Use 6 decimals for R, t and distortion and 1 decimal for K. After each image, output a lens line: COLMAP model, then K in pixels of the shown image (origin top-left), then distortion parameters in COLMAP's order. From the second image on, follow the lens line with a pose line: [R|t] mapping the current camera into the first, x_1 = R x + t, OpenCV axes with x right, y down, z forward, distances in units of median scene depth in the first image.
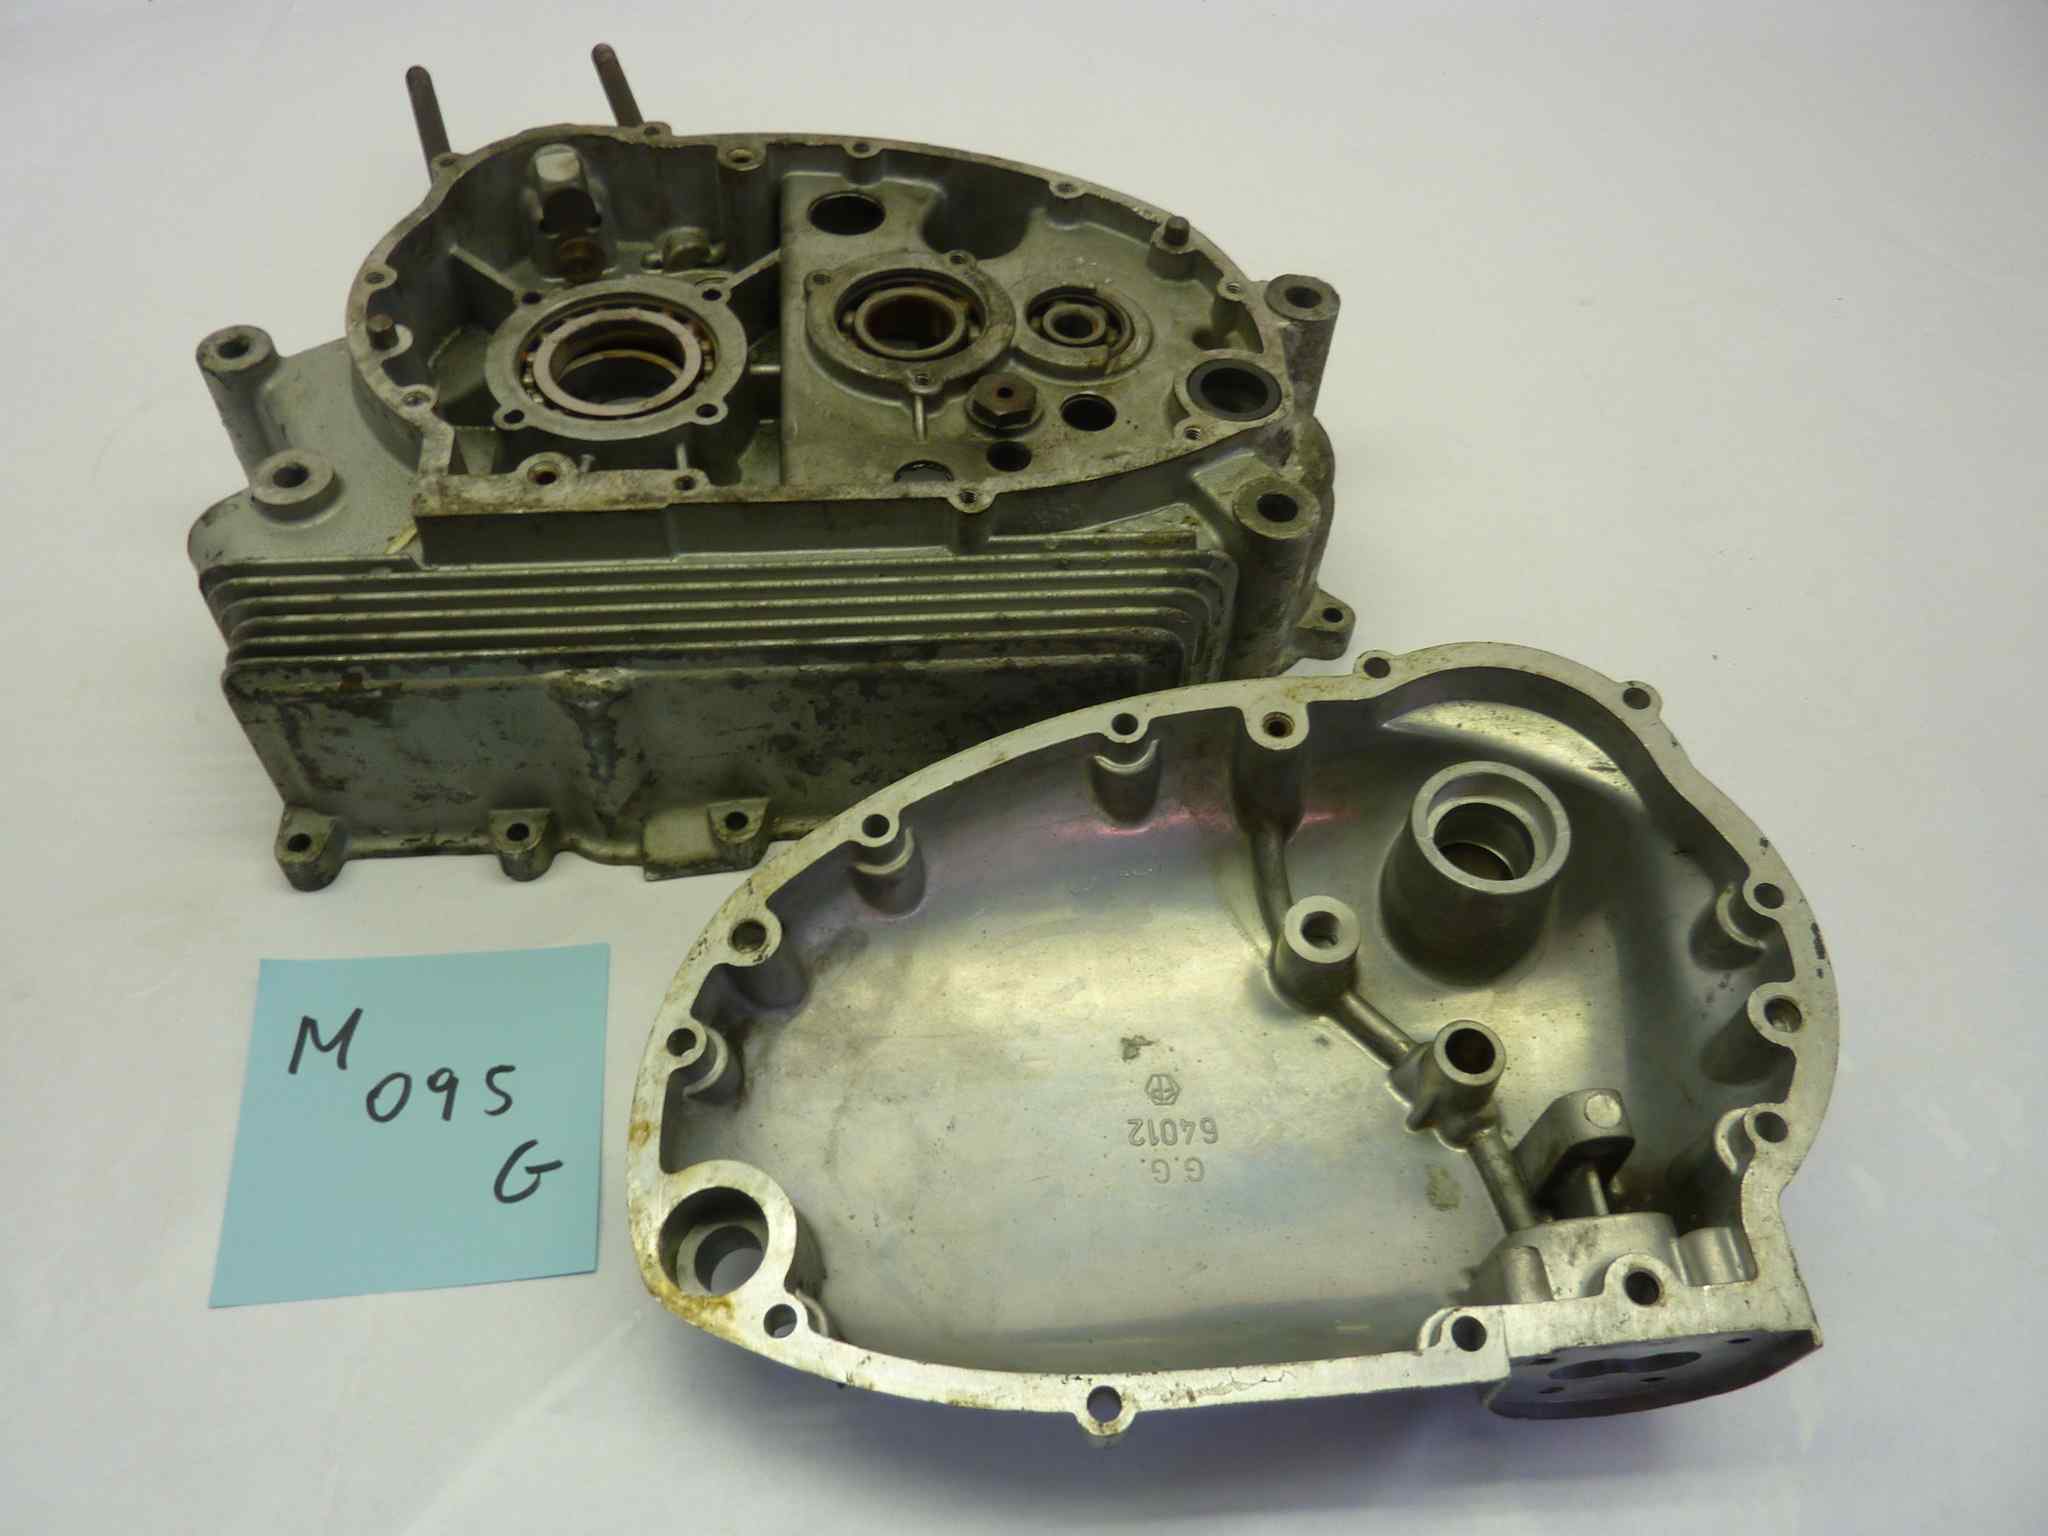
lens RADIAL K [[1495.8, 0, 1037.5], [0, 1495.8, 833.3], [0, 0, 1]] dist [-0.028351, -0.026182]
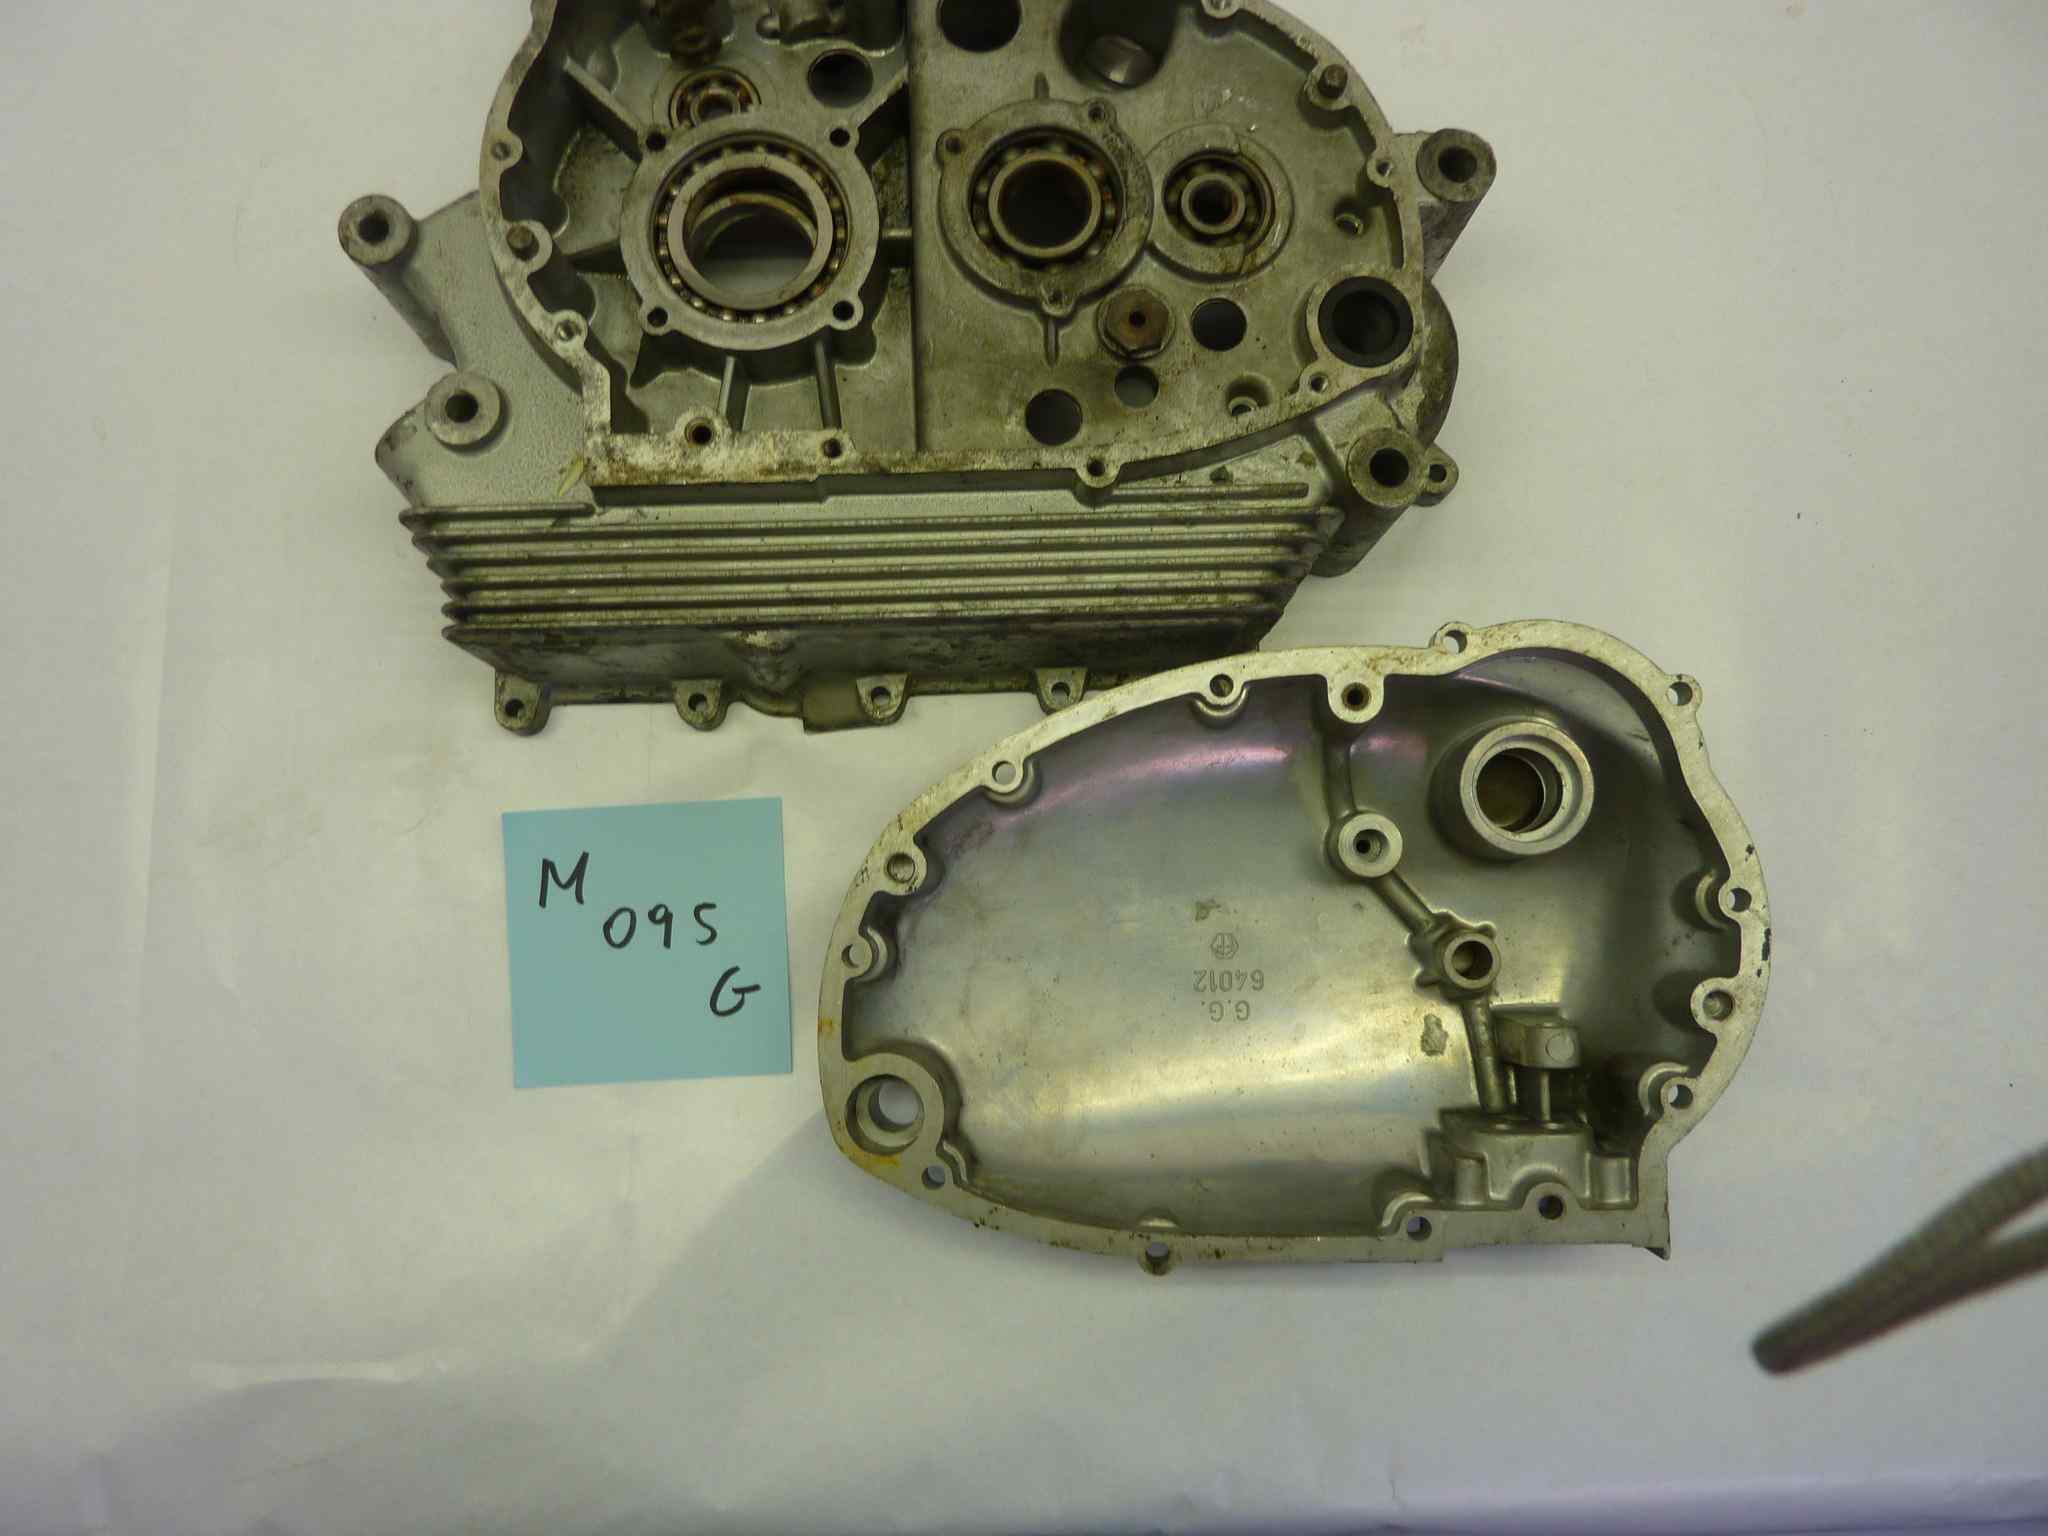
lens RADIAL K [[1495.8, 0, 1040.1], [0, 1495.8, 764.5], [0, 0, 1]] dist [-0.028351, -0.026182]
pose [[0.997416, 0.061187, -0.037642, -0.032275], [-0.035133, 0.872516, 0.487321, -0.549383], [0.062661, -0.484739, 0.872411, -0.033518]]
